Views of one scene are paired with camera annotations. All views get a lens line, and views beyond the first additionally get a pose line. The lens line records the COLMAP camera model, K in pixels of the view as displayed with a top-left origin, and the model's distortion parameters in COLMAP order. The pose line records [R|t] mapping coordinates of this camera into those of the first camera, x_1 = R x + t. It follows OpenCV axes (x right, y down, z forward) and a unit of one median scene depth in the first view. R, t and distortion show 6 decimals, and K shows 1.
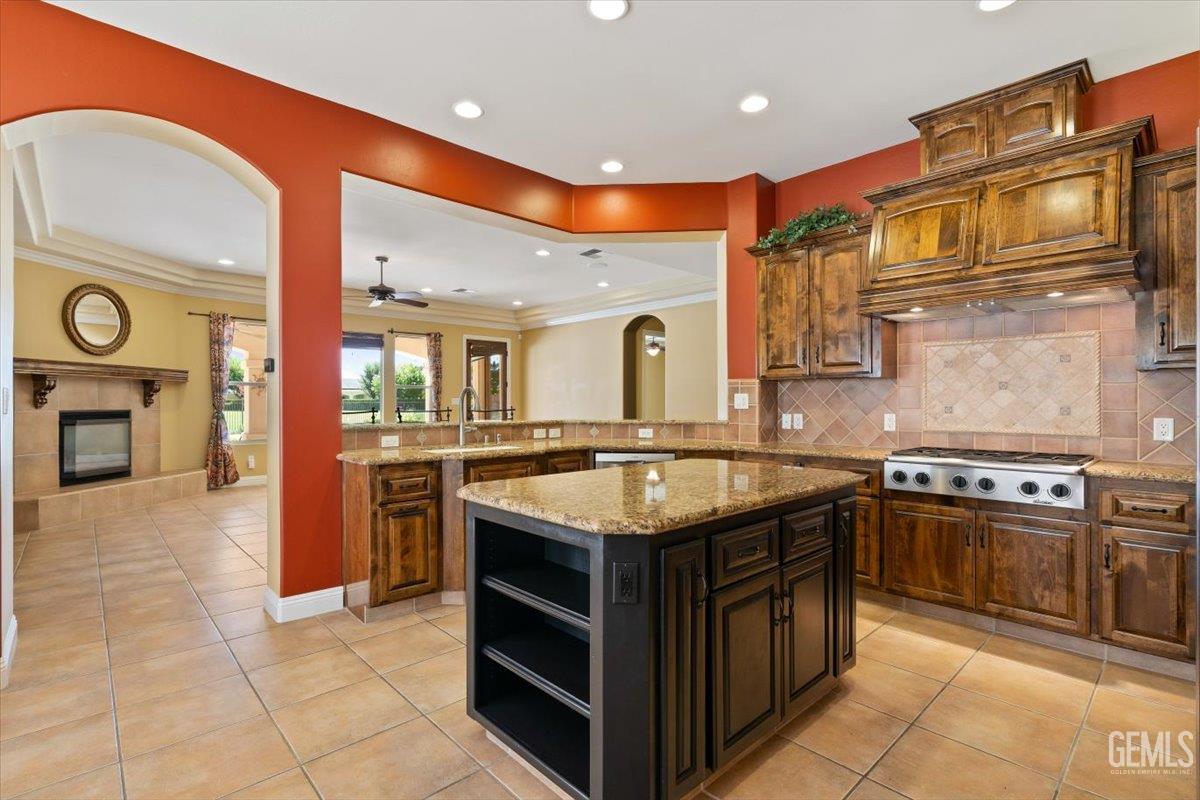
lens RADIAL K [[560.0, 0, 600.0], [0, 560.0, 400.0], [0, 0, 1]] dist [0.000117, 0.000305]
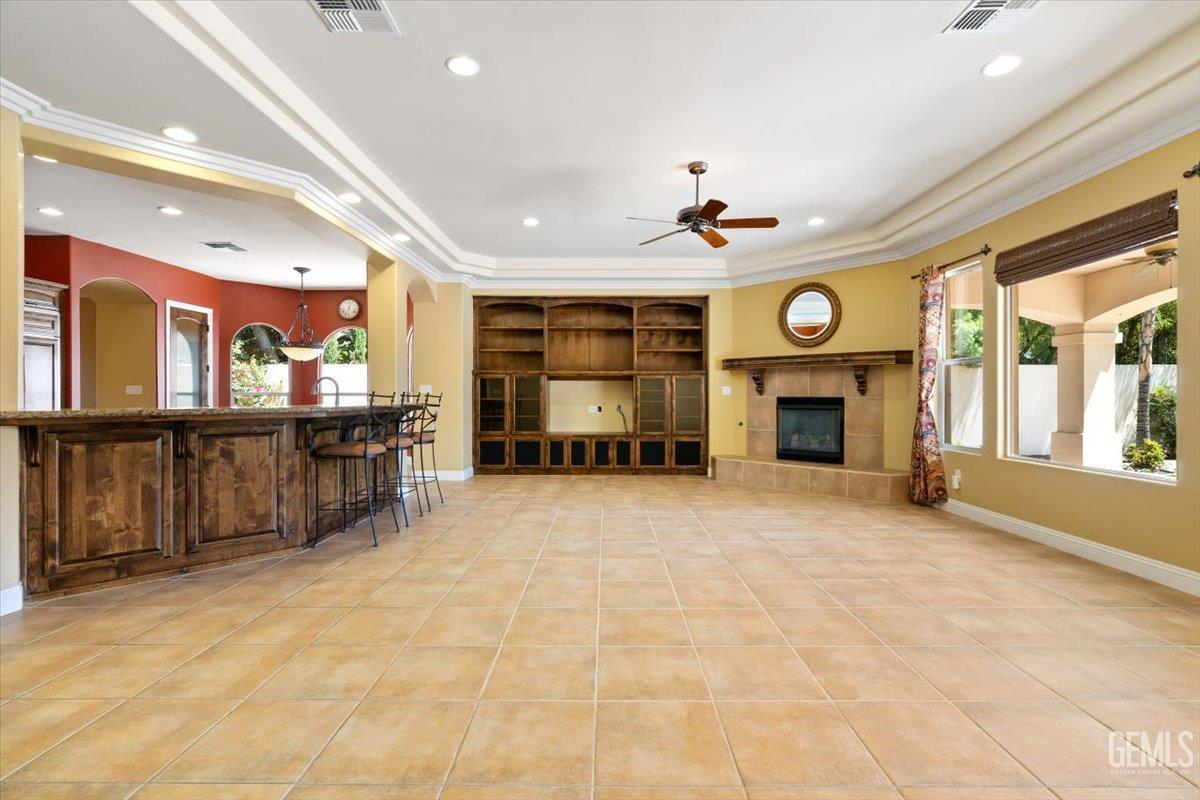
lens RADIAL K [[547.3, 0, 600.0], [0, 547.3, 400.0], [0, 0, 1]] dist [0.000487, -0.000169]
pose [[-0.688234, 0.005289, -0.725469, 0.155898], [0.003741, 0.999986, 0.003741, 0.017567], [0.725479, -0.000139, -0.688244, 1.370114]]
